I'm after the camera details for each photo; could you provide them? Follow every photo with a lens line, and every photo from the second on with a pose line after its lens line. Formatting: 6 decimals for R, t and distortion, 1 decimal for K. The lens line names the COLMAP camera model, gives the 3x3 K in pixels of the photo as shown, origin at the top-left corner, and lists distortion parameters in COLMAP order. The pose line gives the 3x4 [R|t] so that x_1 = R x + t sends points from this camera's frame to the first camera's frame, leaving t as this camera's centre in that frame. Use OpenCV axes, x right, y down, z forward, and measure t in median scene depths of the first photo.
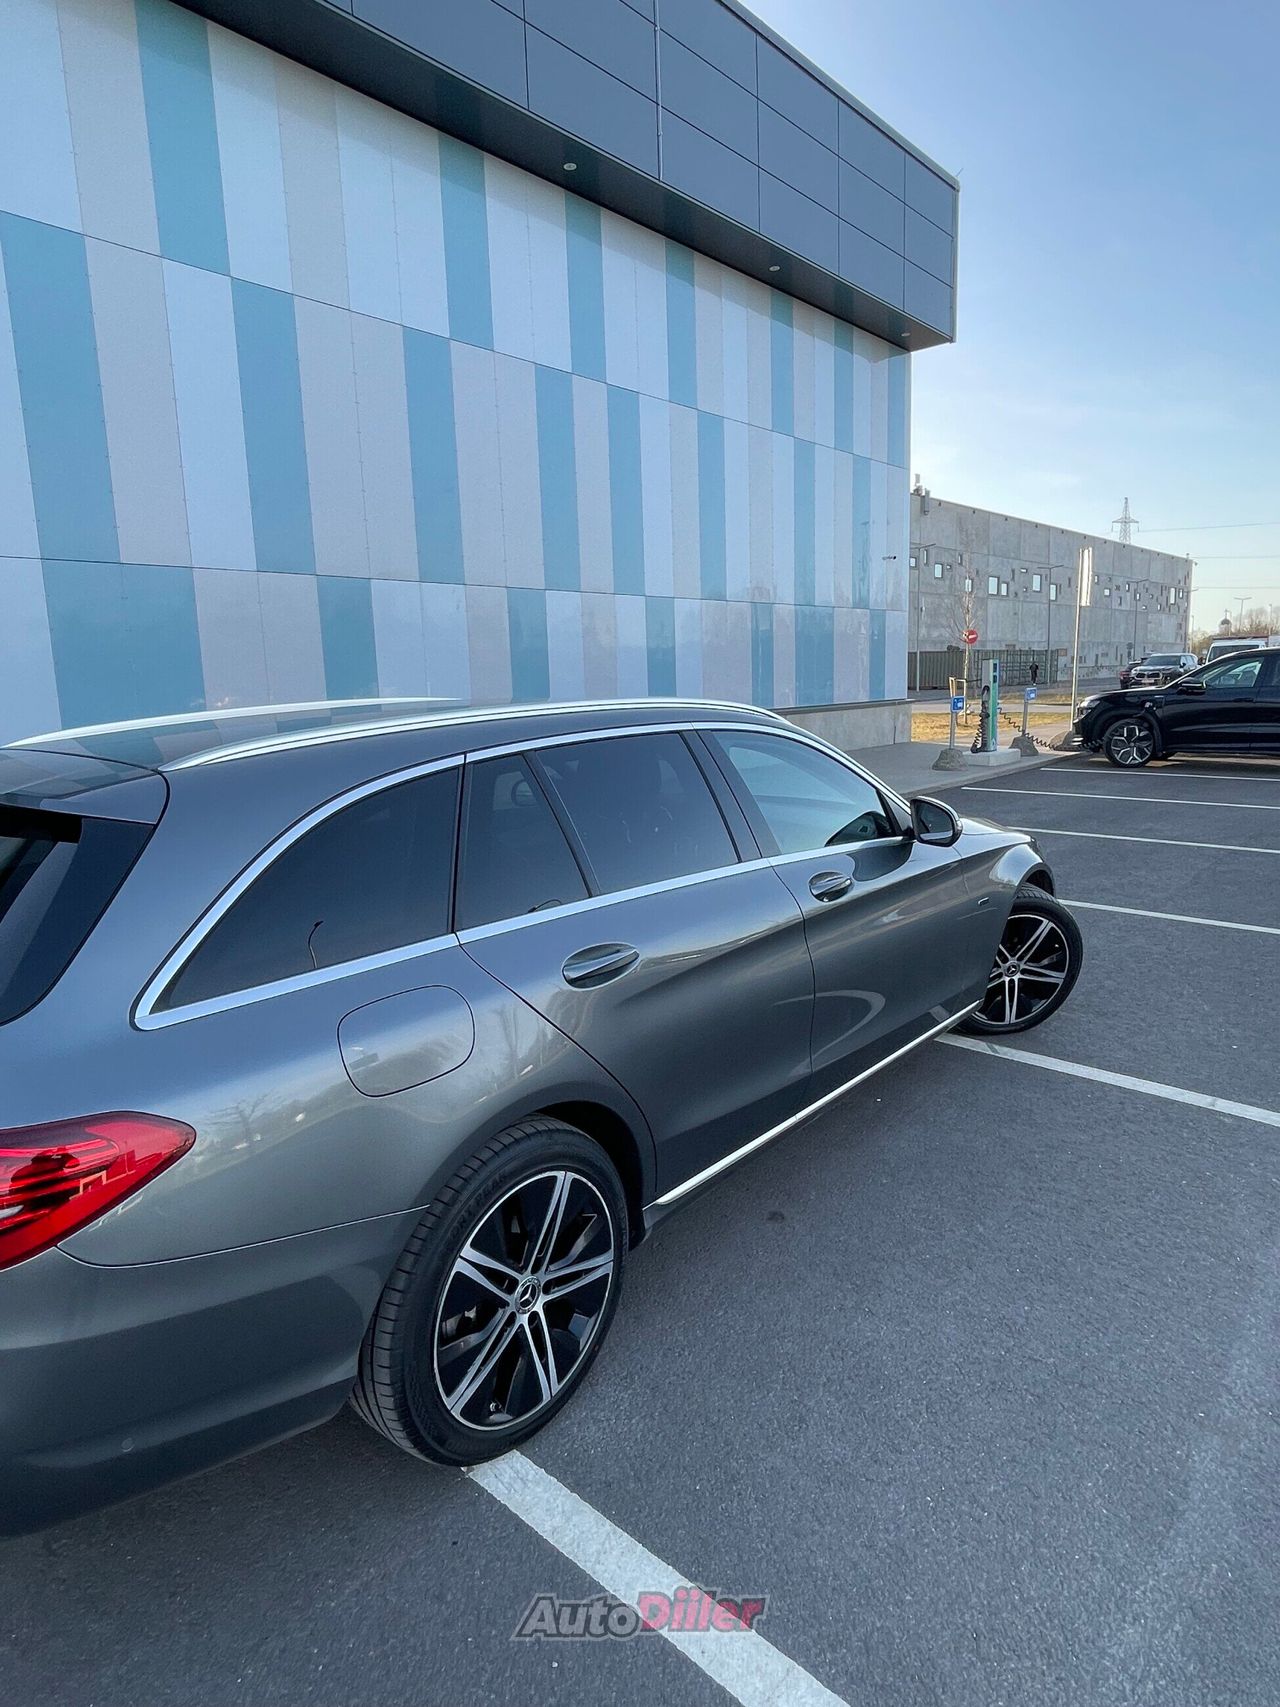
lens RADIAL K [[991.3, 0, 622.1], [0, 991.3, 856.4], [0, 0, 1]] dist [-0.002585, -0.019545]
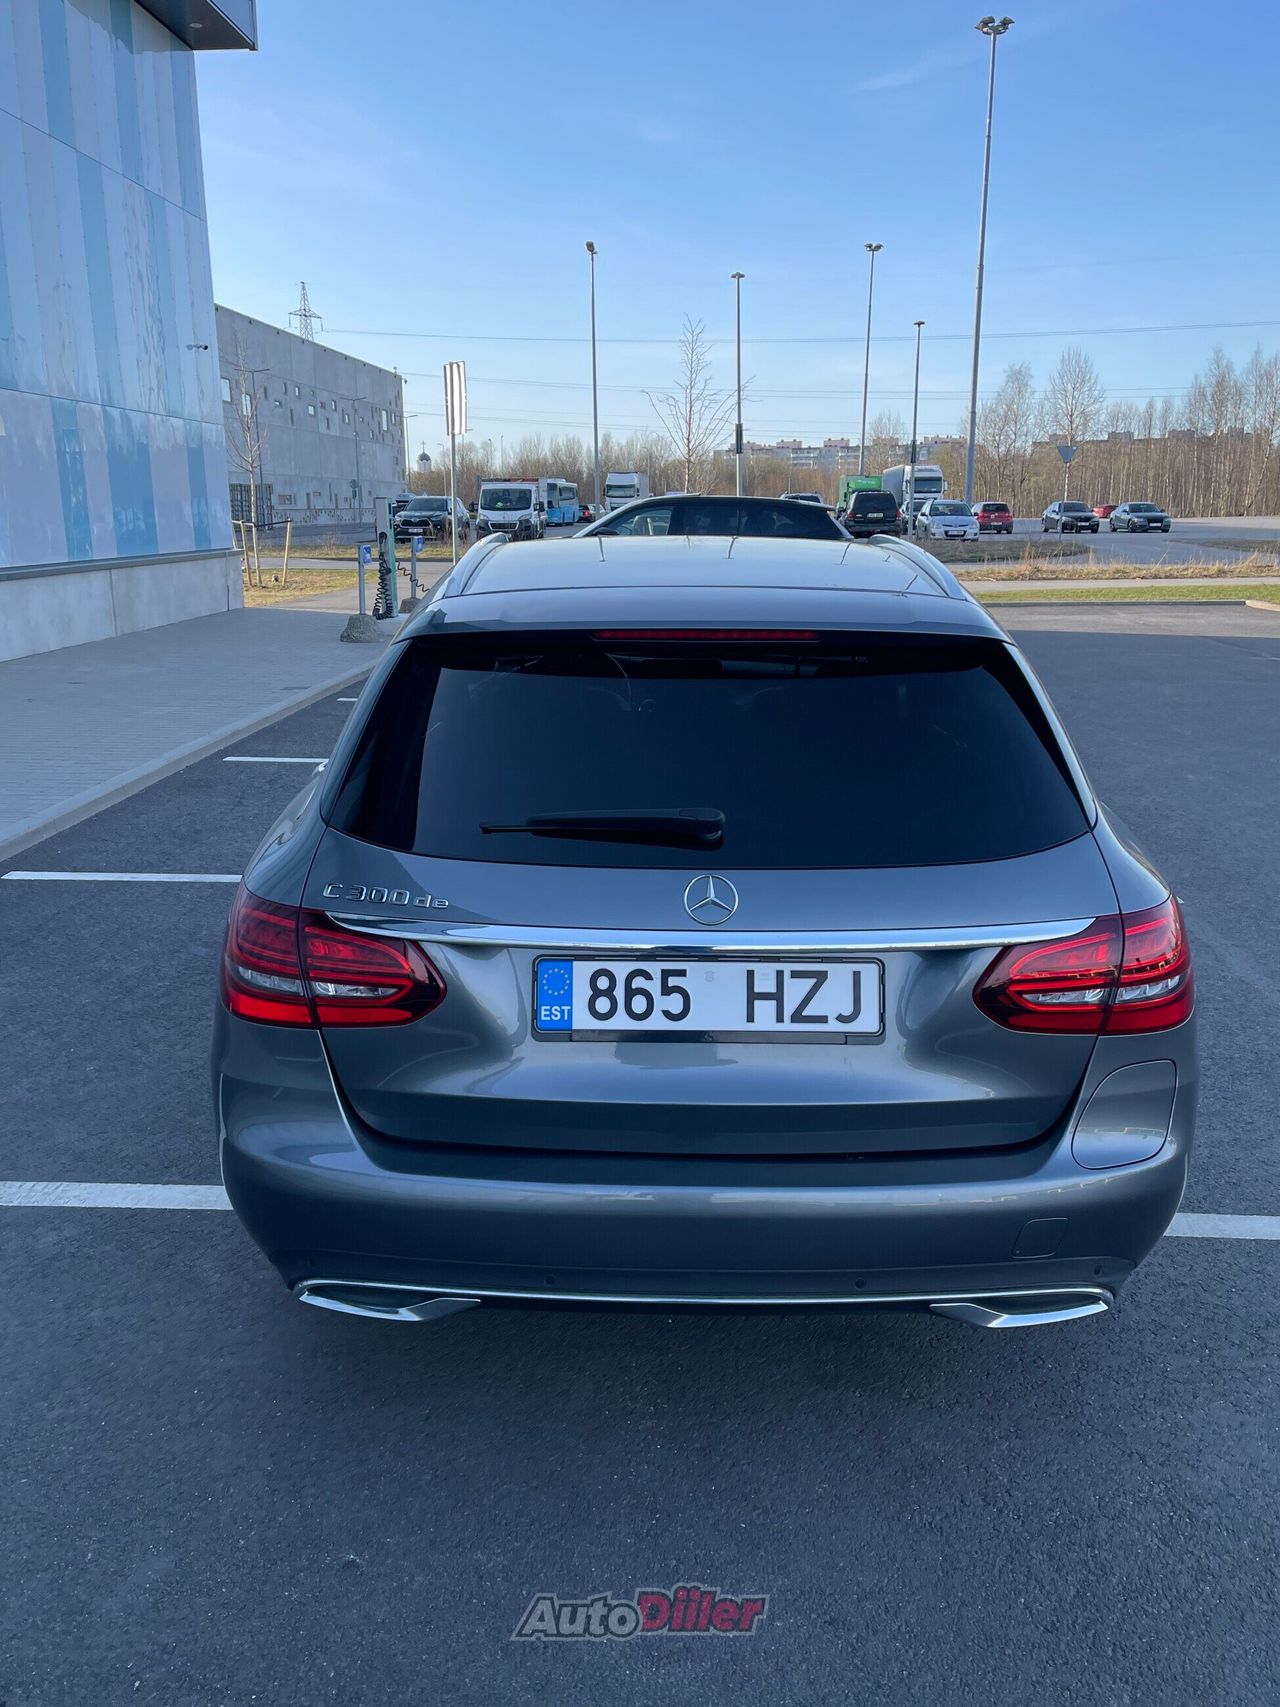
lens RADIAL K [[1393.8, 0, 650.4], [0, 1393.8, 854.2], [0, 0, 1]] dist [0.029523, -0.014989]
pose [[0.764925, -0.126503, 0.631575, -0.206786], [0.091451, 0.991921, 0.087919, 0.002328], [-0.637594, -0.009493, 0.770314, 0.012330]]
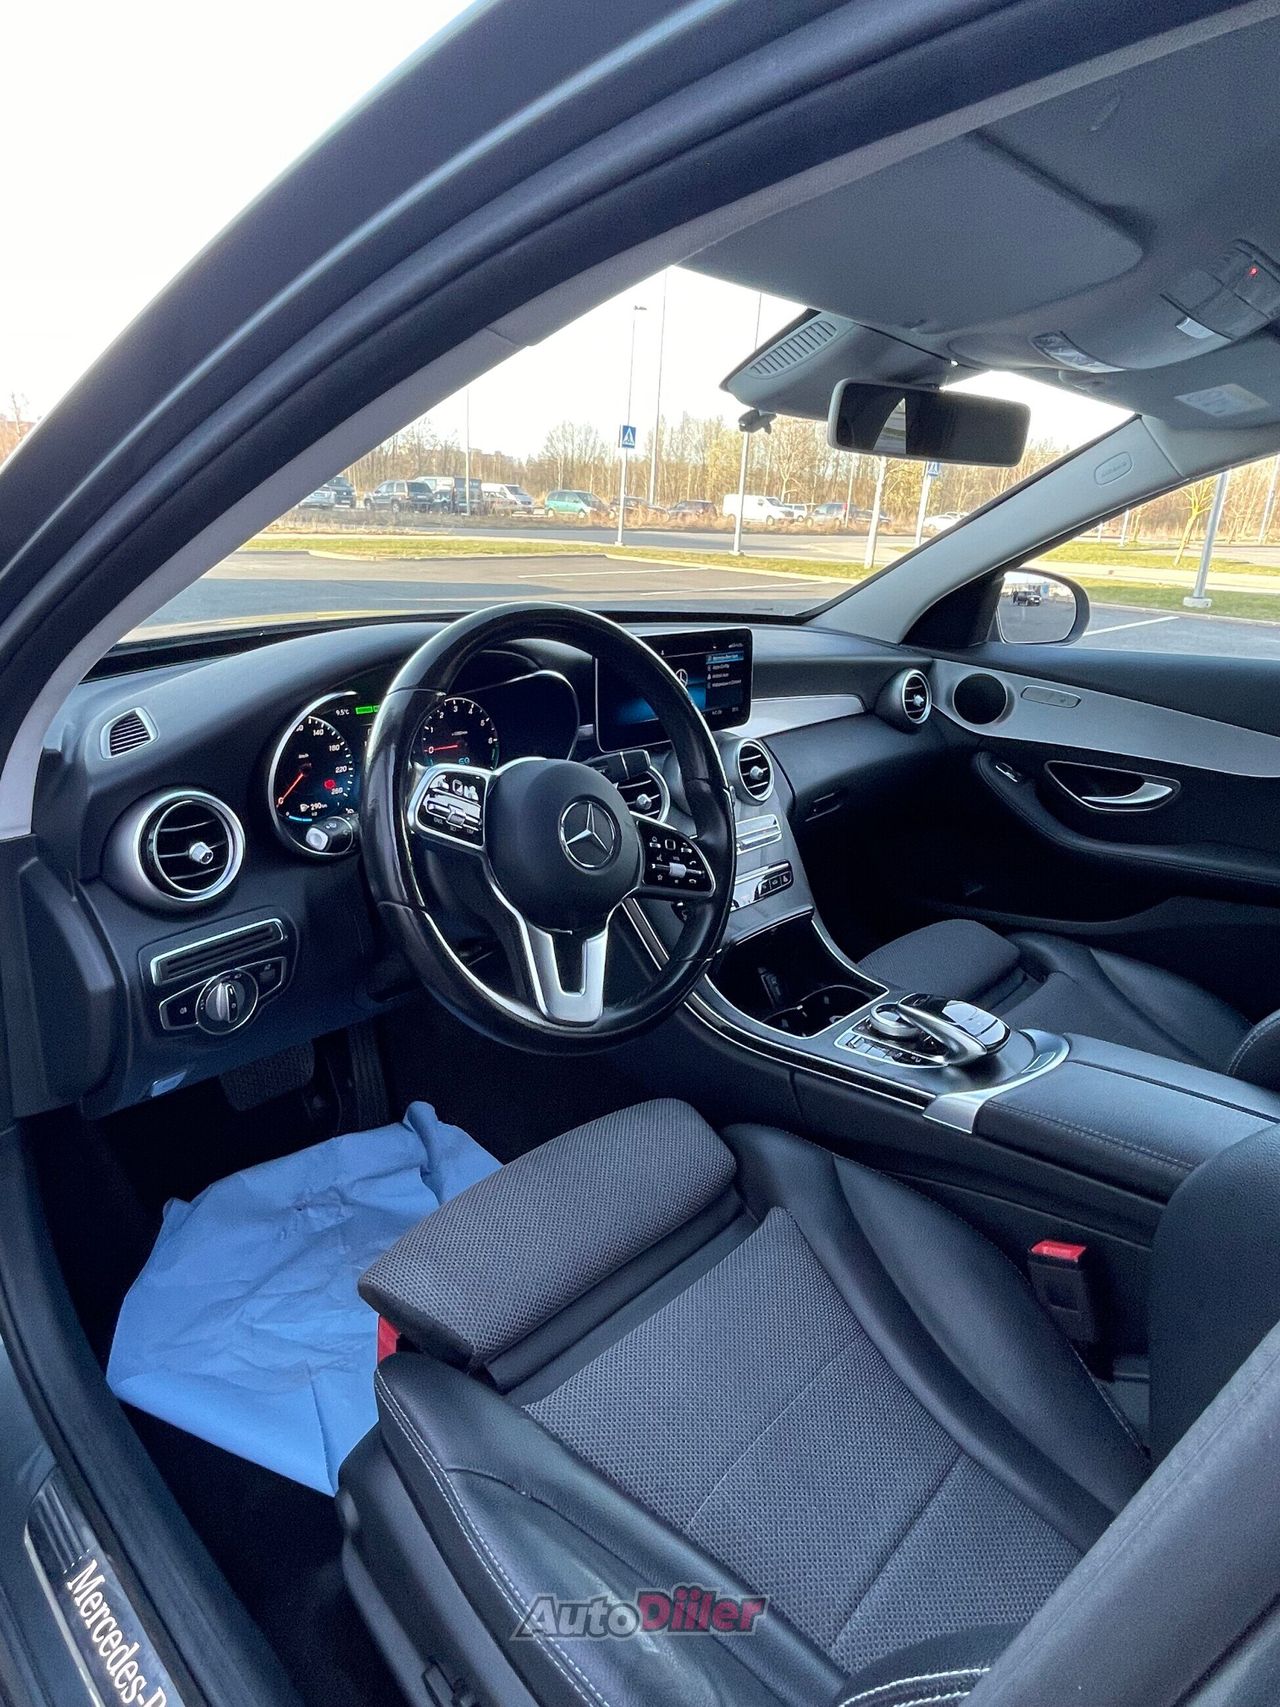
lens RADIAL K [[972.6, 0, 640.0], [0, 972.6, 853.5], [0, 0, 1]] dist [-0.000923, -0.018734]
pose [[0.038718, -0.304200, 0.951821, -0.059055], [0.130038, 0.945969, 0.297040, -0.022051], [-0.990753, 0.112272, 0.076184, 0.274456]]
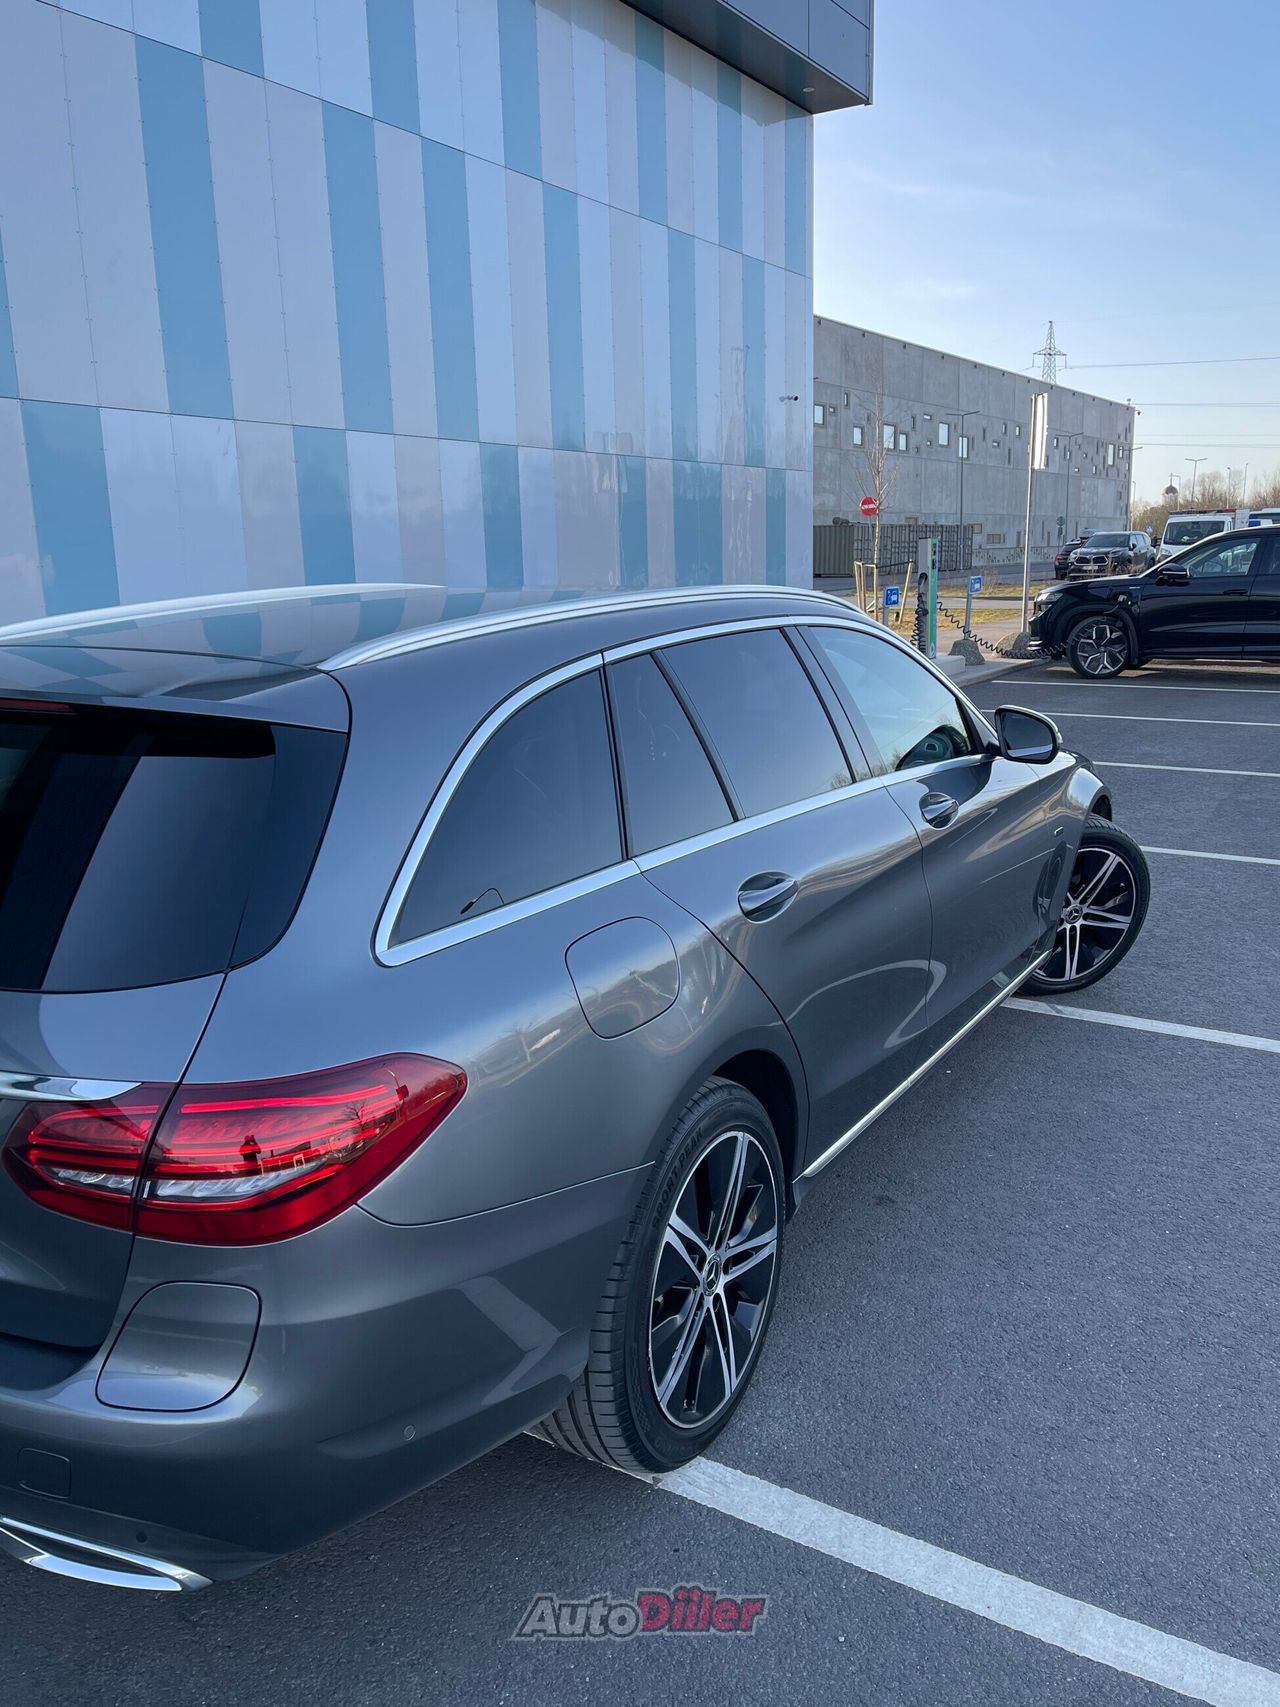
lens RADIAL K [[1393.8, 0, 650.4], [0, 1393.8, 854.2], [0, 0, 1]] dist [0.029523, -0.014989]
pose [[0.981266, -0.029641, 0.190365, -0.053094], [0.023812, 0.999177, 0.032836, 0.004608], [-0.191181, -0.027688, 0.981164, -0.026504]]
